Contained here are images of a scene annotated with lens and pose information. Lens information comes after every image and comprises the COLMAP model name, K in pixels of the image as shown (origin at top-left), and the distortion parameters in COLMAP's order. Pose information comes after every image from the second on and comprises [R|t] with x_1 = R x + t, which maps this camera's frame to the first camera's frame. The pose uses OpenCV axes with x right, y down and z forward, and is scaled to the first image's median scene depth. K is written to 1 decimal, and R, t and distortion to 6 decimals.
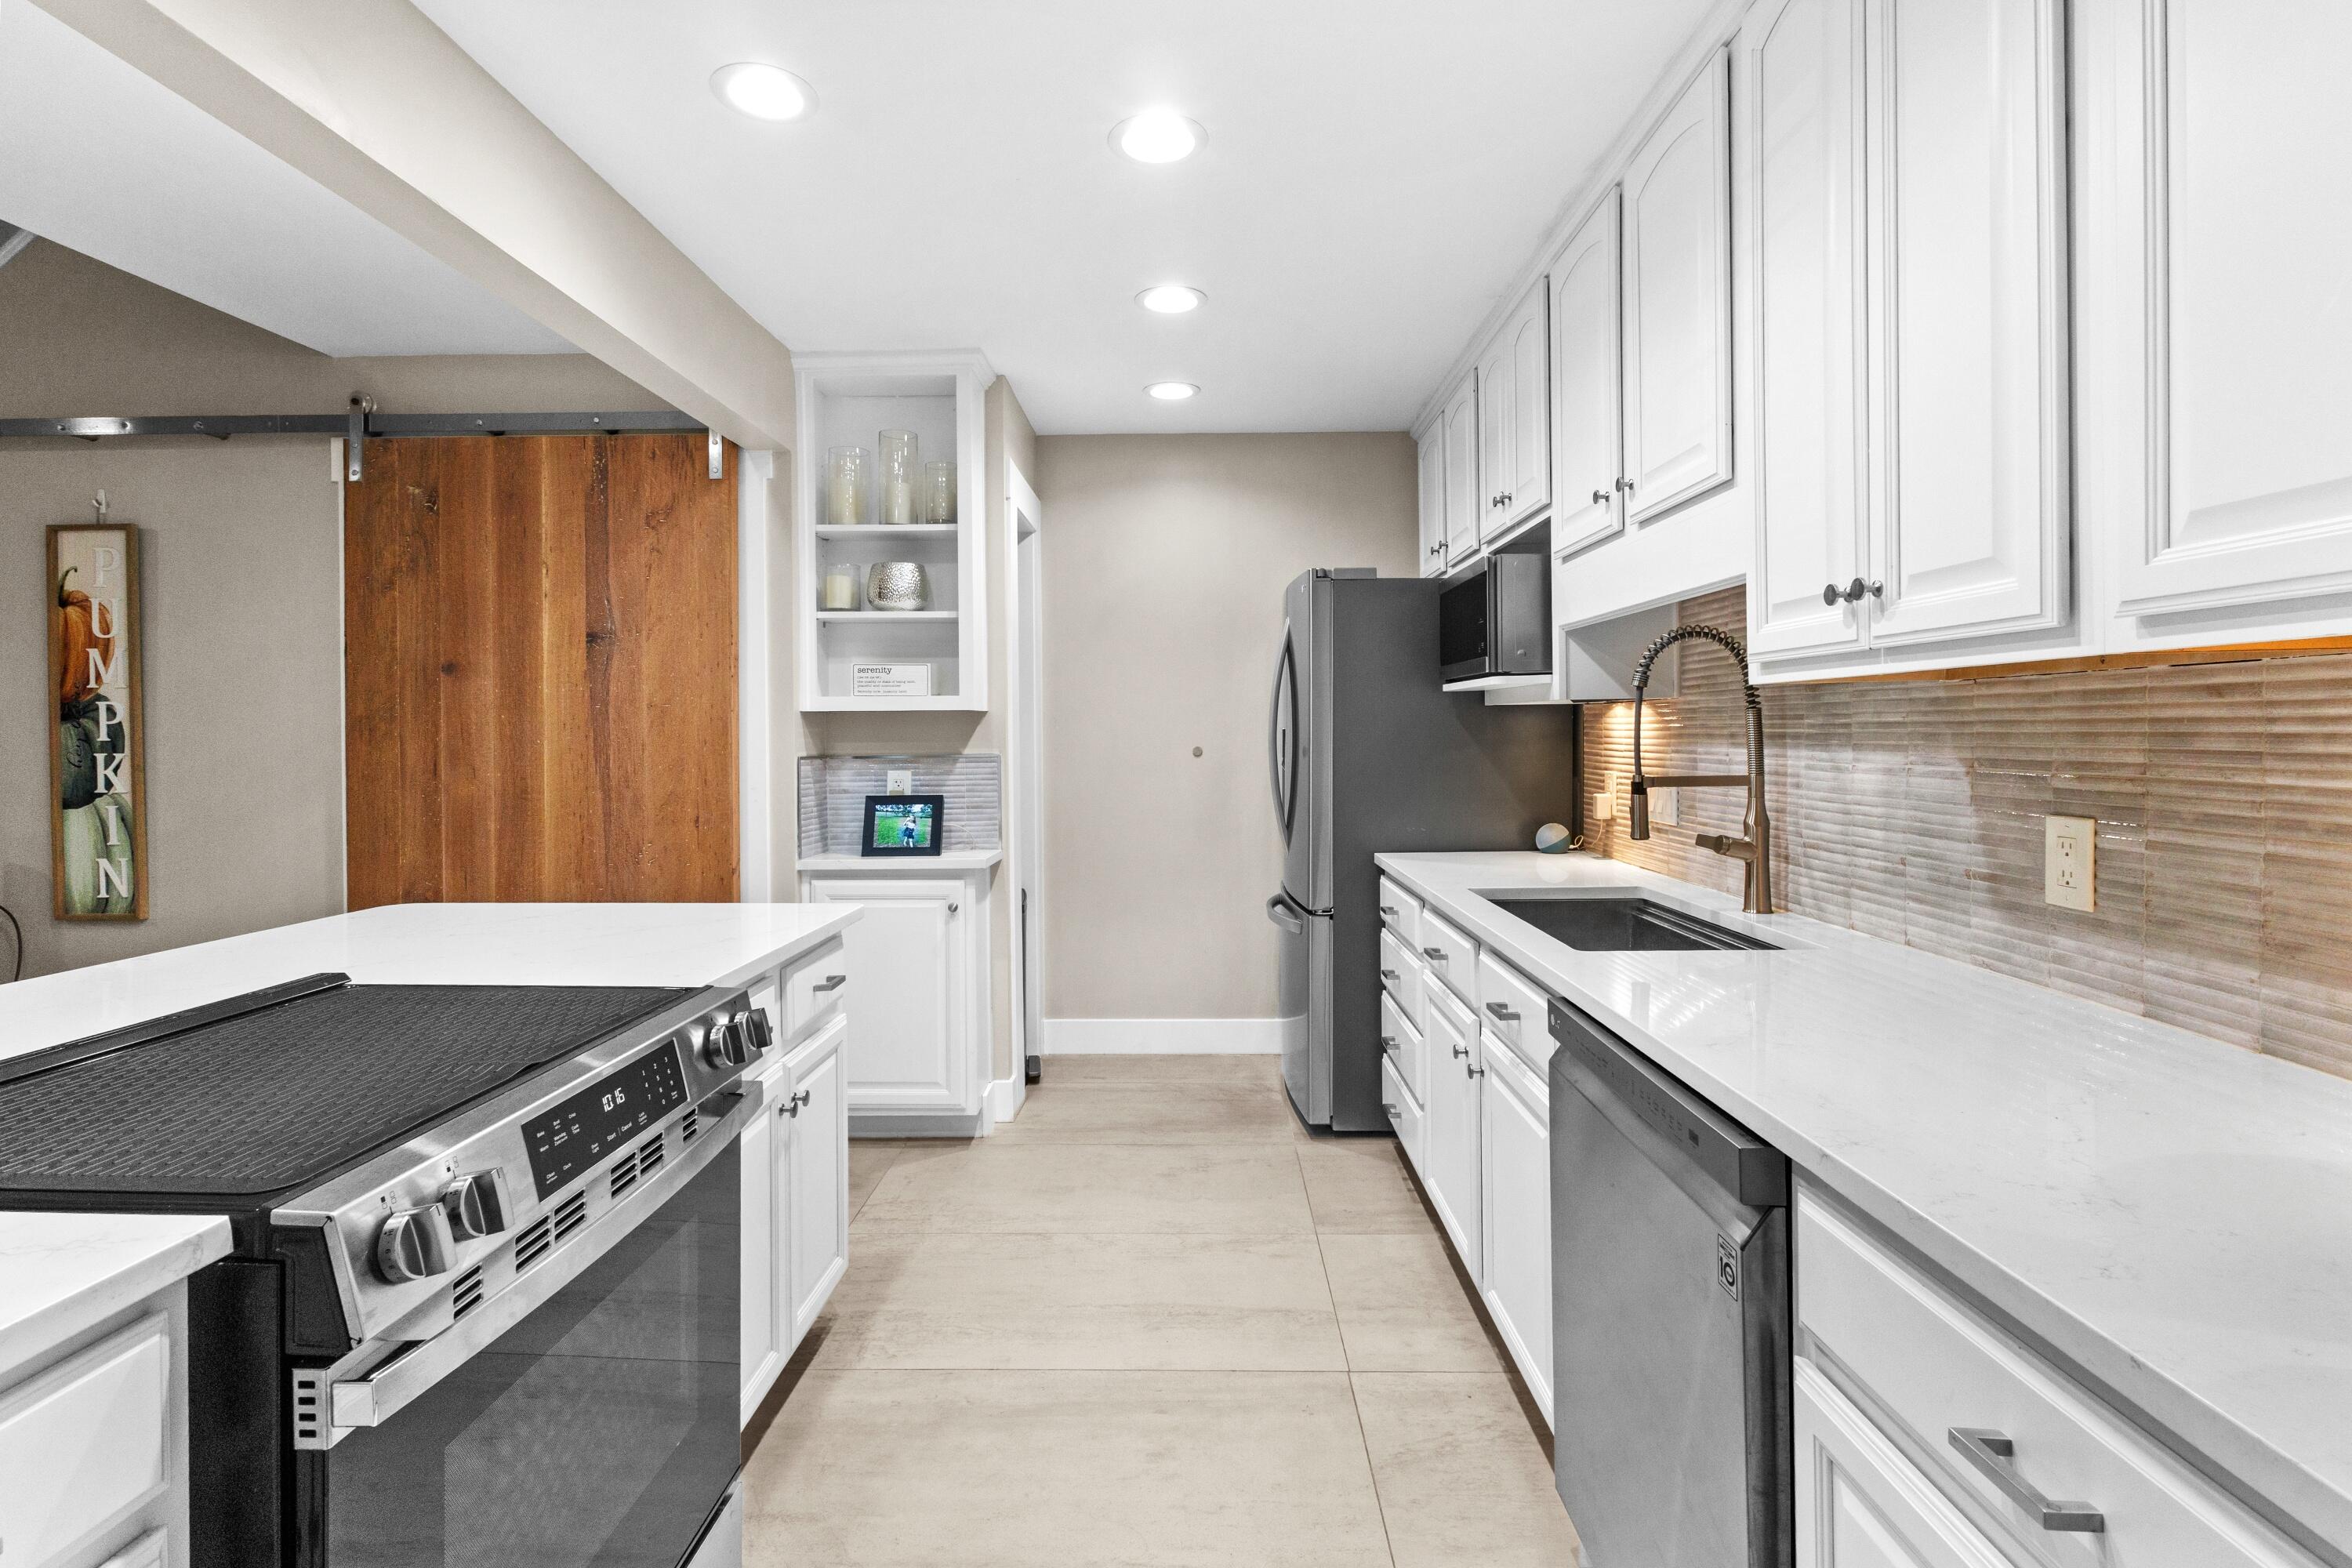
lens RADIAL K [[1101.6, 0, 1152.3], [0, 1101.6, 736.1], [0, 0, 1]] dist [0.001435, 0.000693]
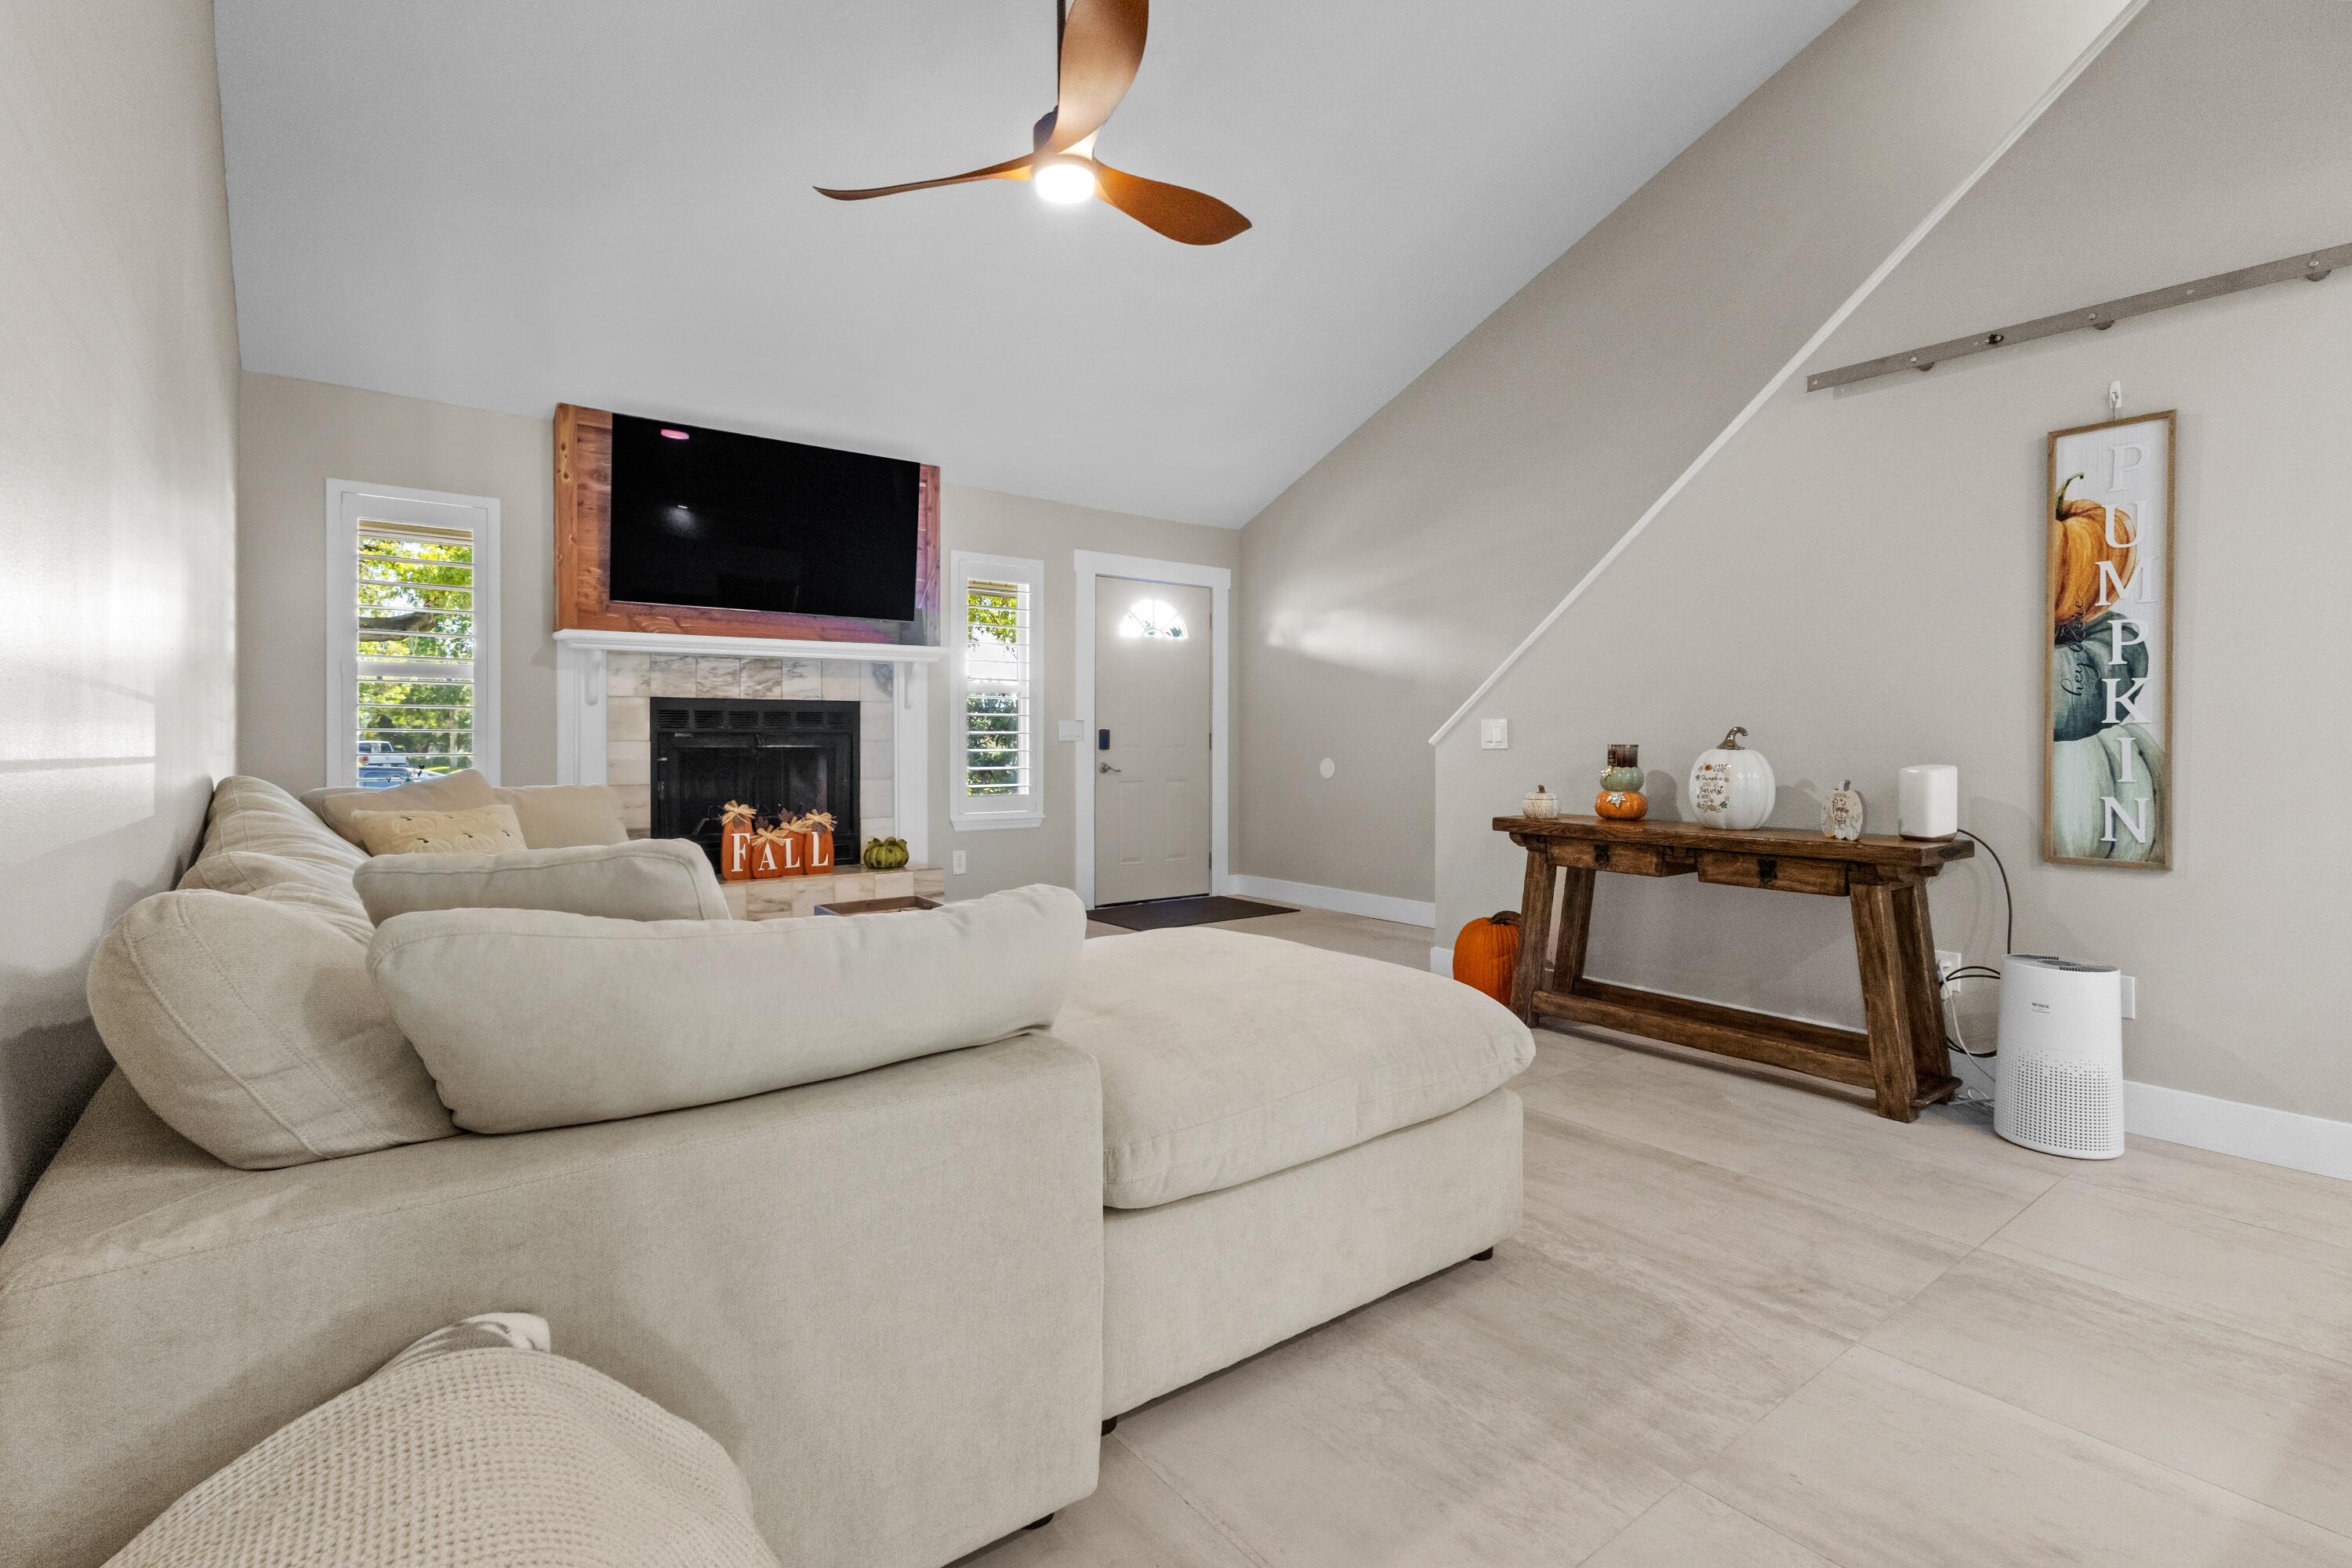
lens RADIAL K [[1101.6, 0, 1181.2], [0, 1101.6, 743.7], [0, 0, 1]] dist [0.001435, 0.000693]
pose [[0.636735, 0.013166, -0.770971, -0.773254], [-0.005867, 0.999908, 0.012230, 0.064048], [0.771061, -0.003264, 0.636753, -0.151817]]
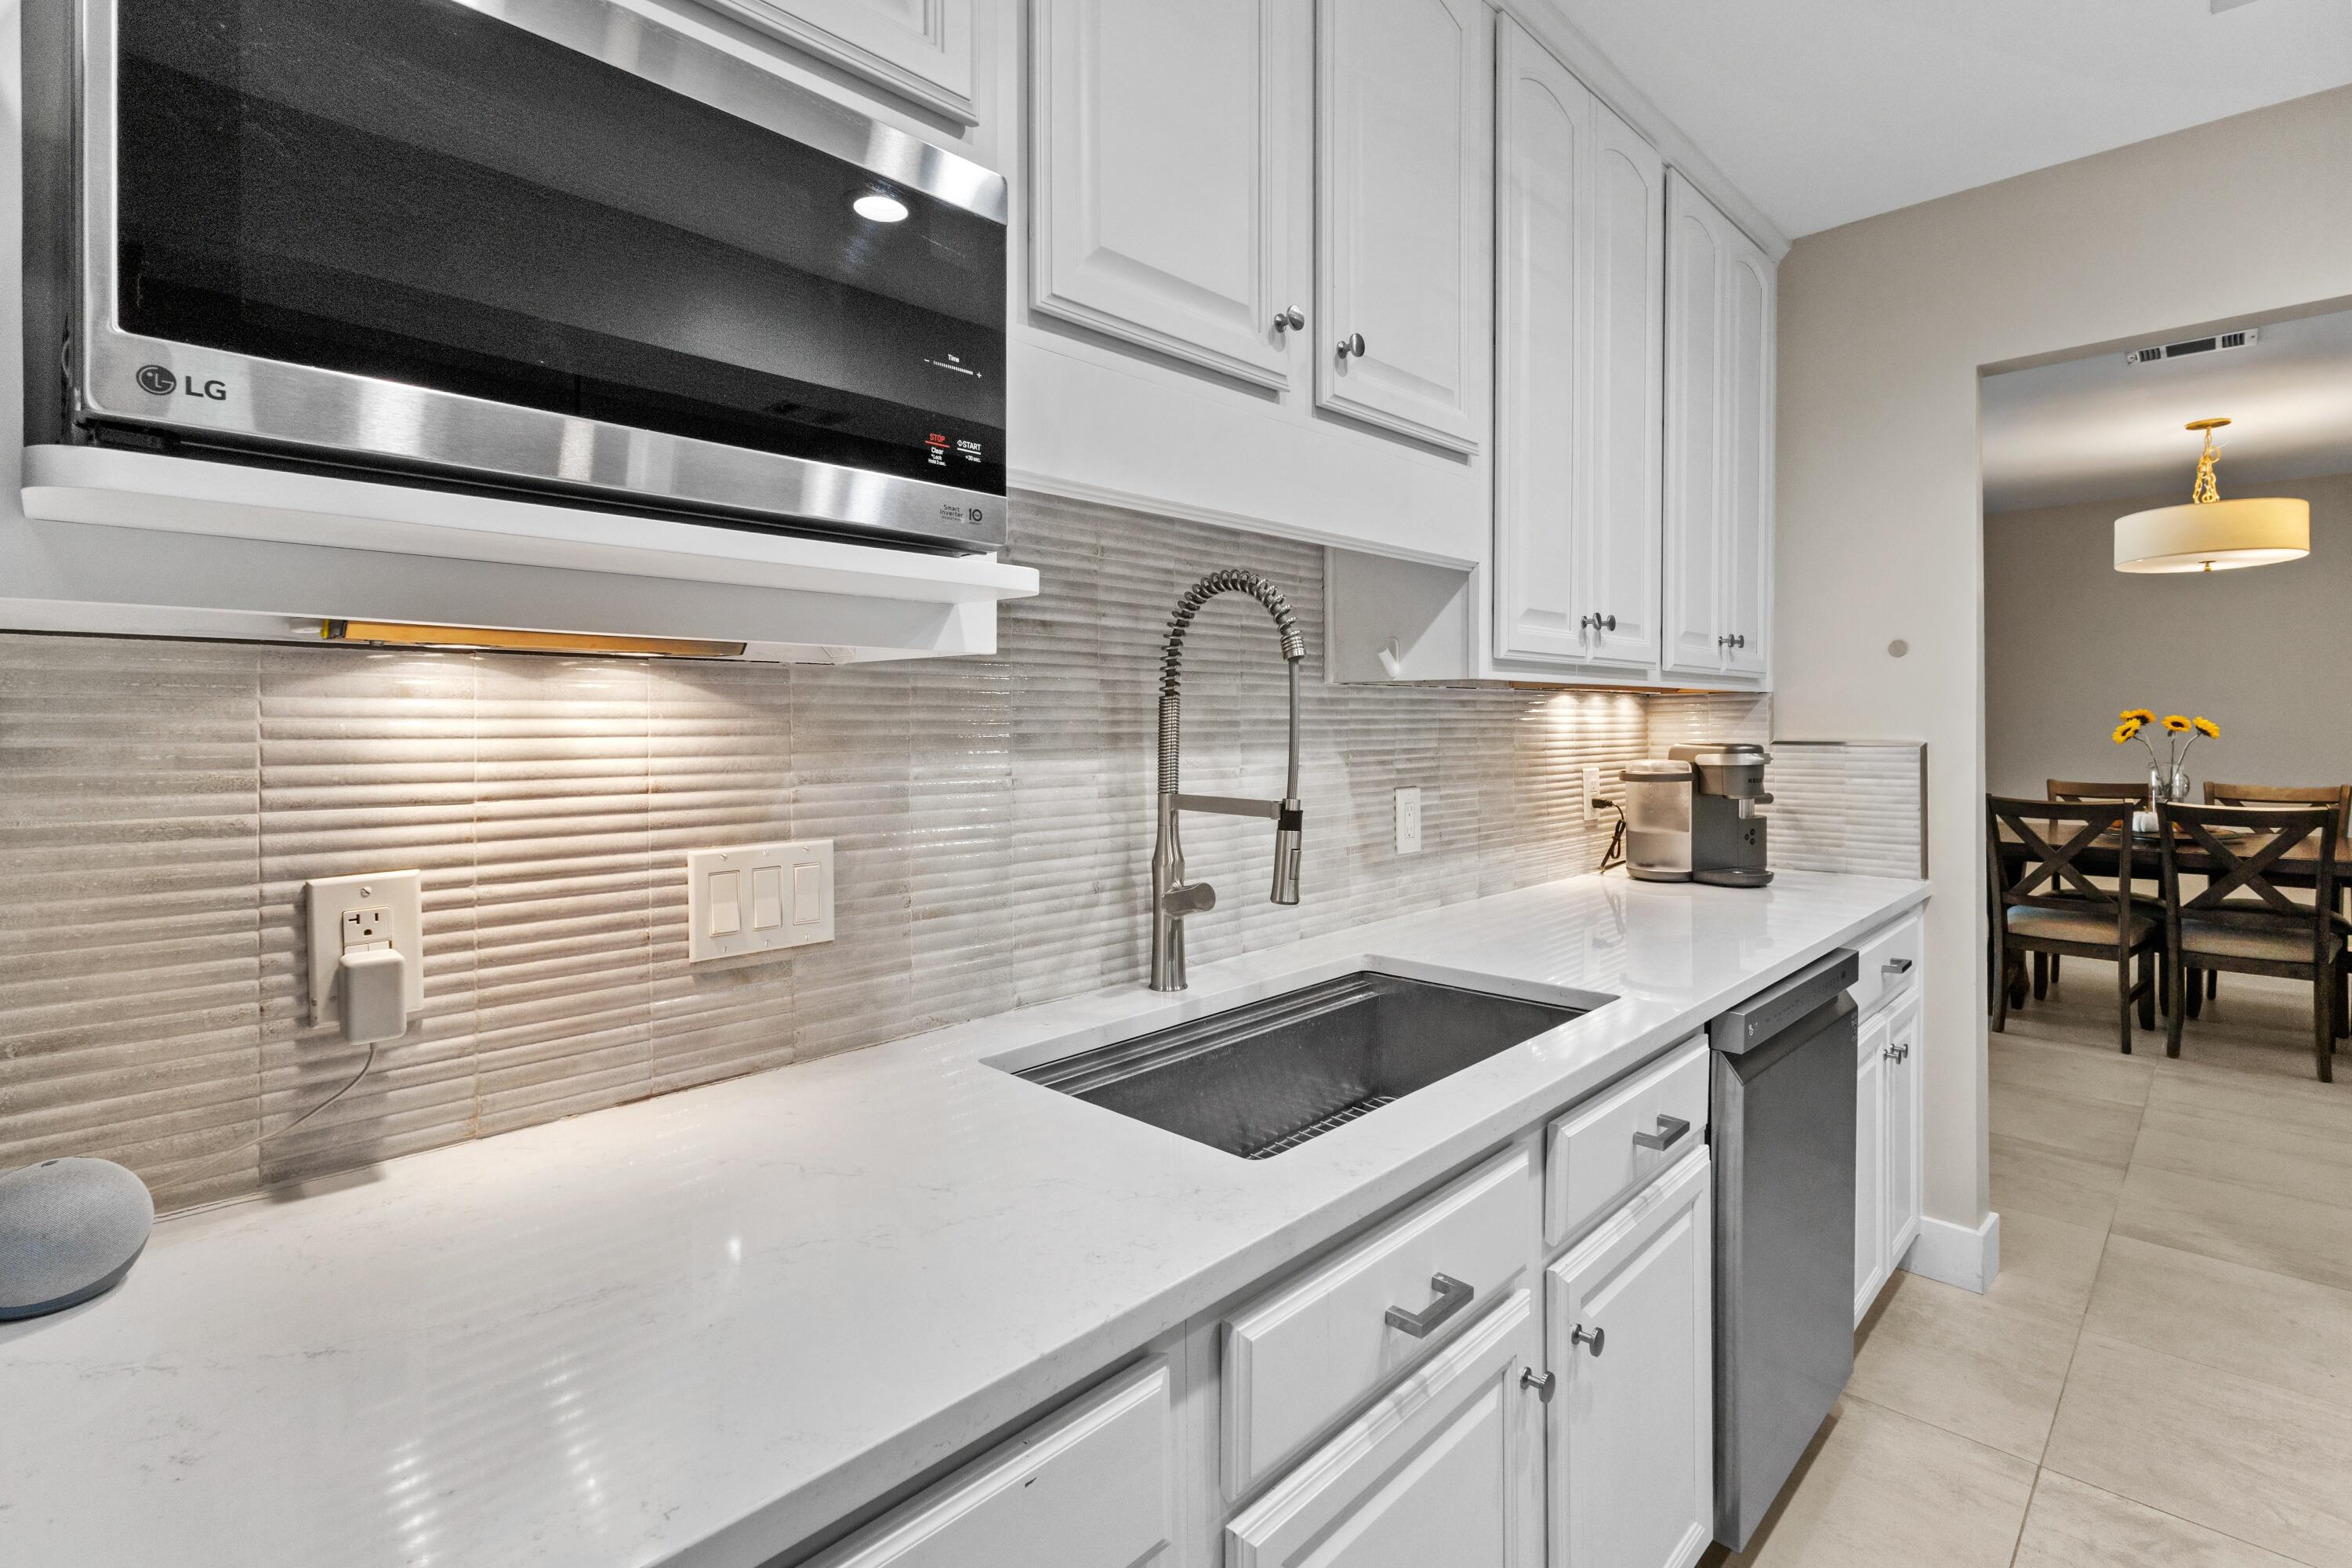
lens RADIAL K [[1101.6, 0, 1170.7], [0, 1101.6, 734.7], [0, 0, 1]] dist [0.001435, 0.000693]
pose [[-0.733997, 0.006328, 0.679123, 0.044772], [0.015720, 0.999847, 0.007673, -0.004915], [-0.678971, 0.016308, -0.733984, 1.029203]]
